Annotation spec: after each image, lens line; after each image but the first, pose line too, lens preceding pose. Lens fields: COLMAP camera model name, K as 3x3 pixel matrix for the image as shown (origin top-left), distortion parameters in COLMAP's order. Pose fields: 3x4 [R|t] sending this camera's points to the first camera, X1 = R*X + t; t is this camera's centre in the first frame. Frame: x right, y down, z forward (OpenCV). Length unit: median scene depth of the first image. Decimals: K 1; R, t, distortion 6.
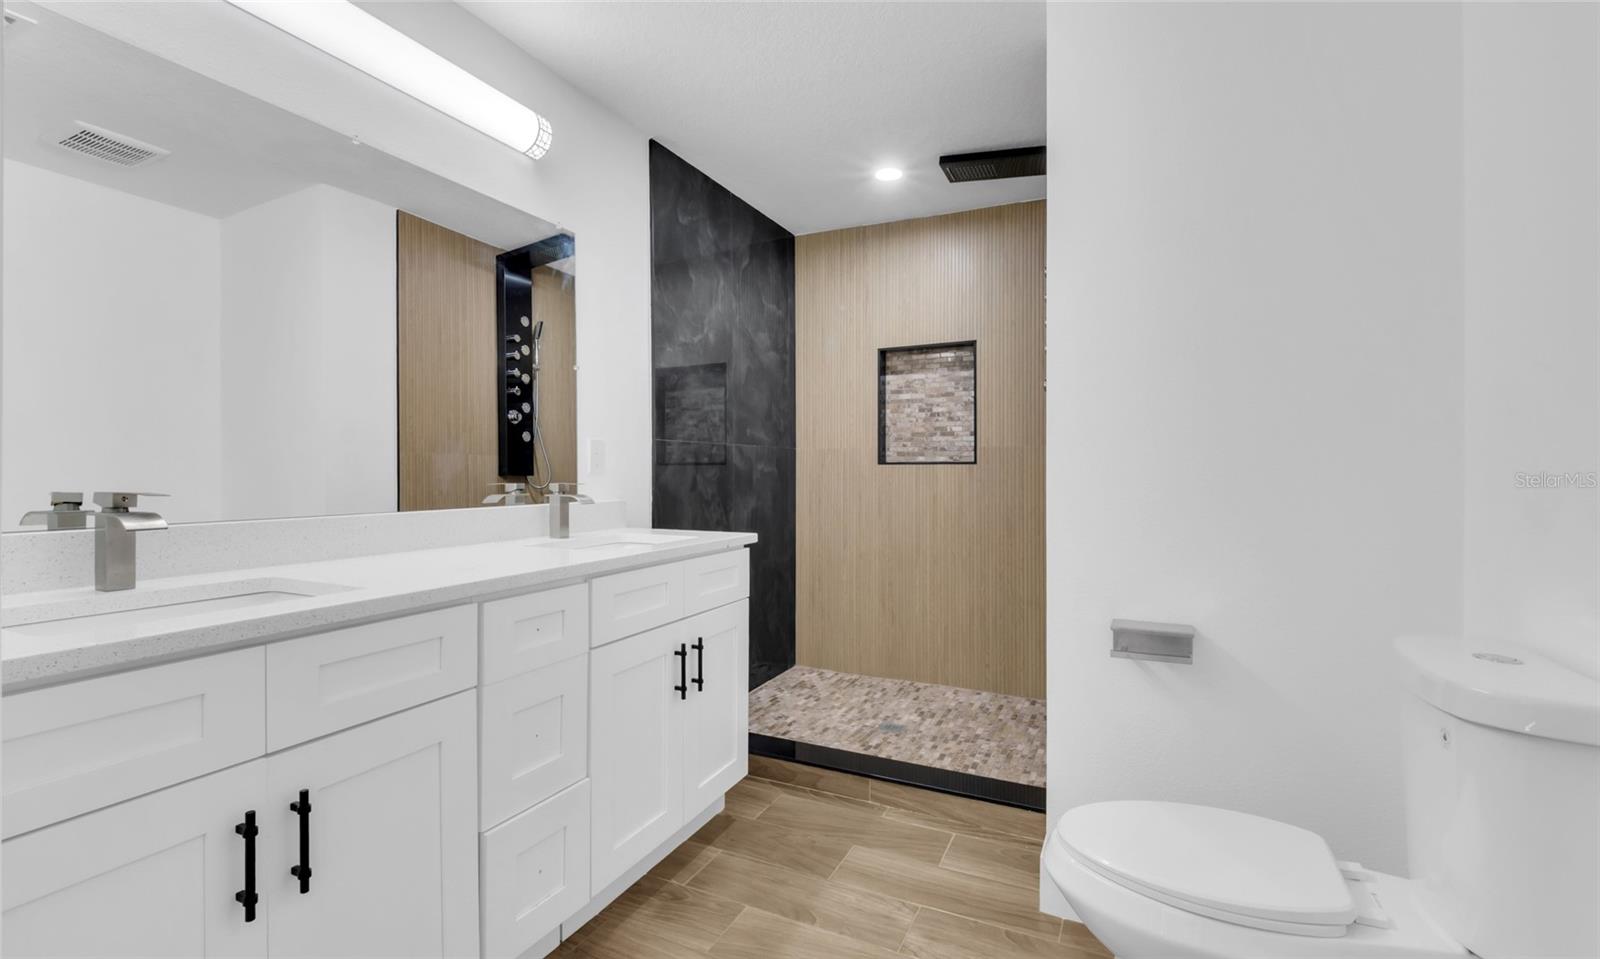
lens RADIAL K [[711.6, 0, 794.3], [0, 711.6, 471.1], [0, 0, 1]] dist [0.011151, -0.013543]
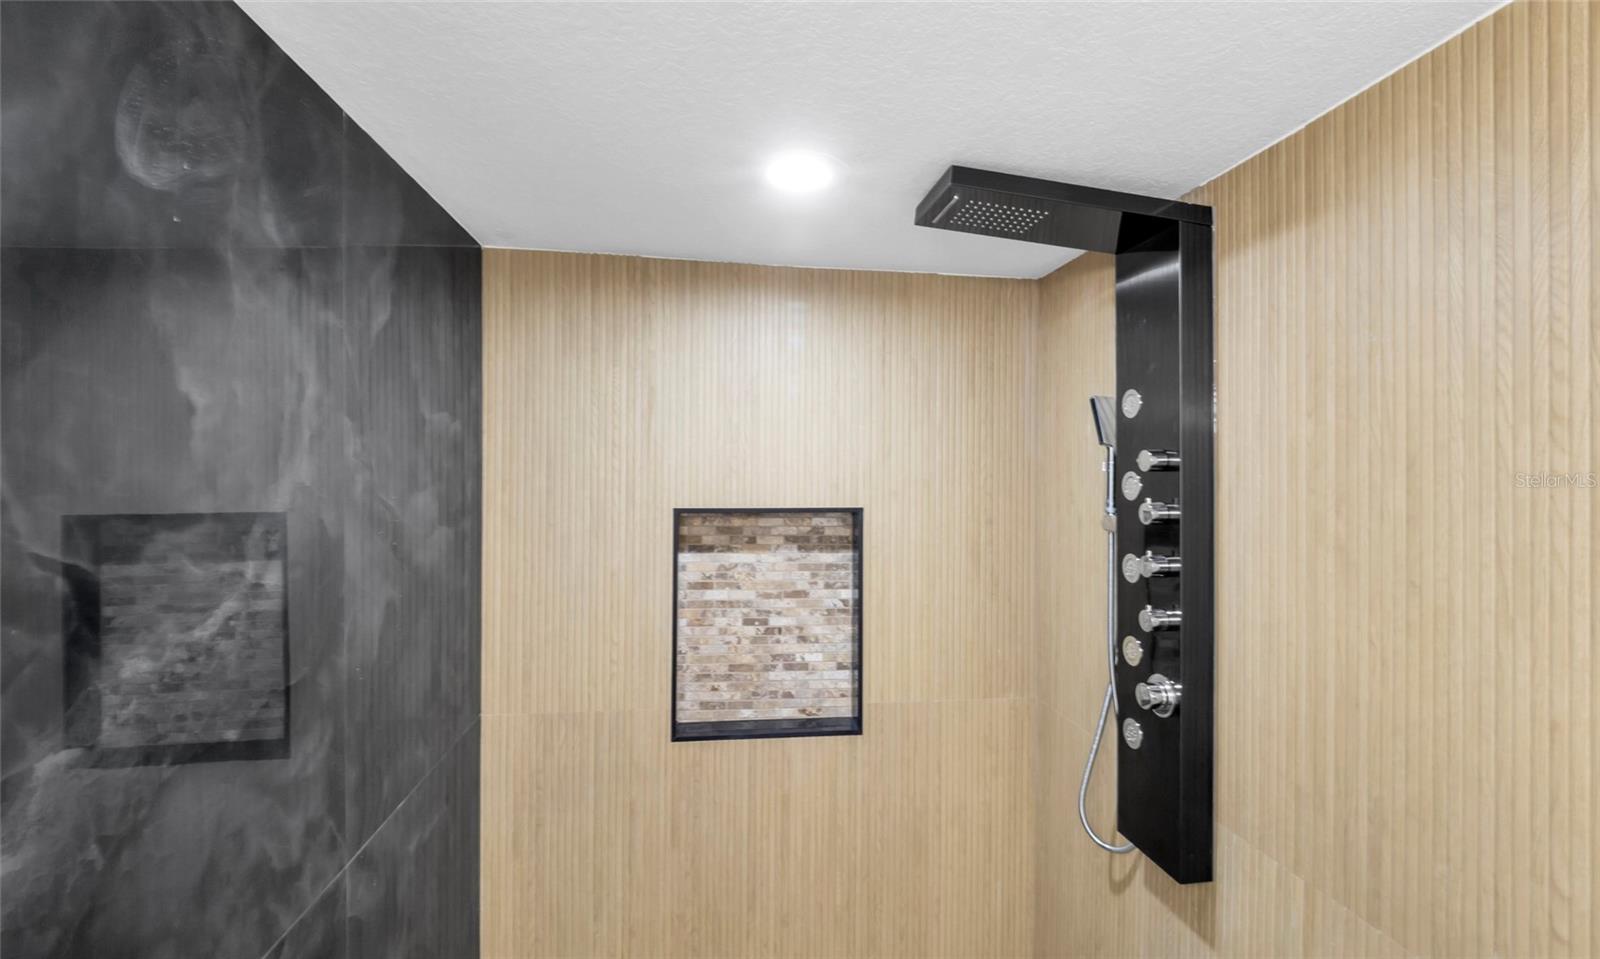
lens RADIAL K [[711.6, 0, 794.3], [0, 711.6, 471.1], [0, 0, 1]] dist [0.011151, -0.013543]
pose [[0.846008, 0.010422, 0.533068, -0.077319], [-0.009732, 0.999944, -0.004105, -0.197704], [-0.533081, -0.001715, 0.846063, 0.535328]]
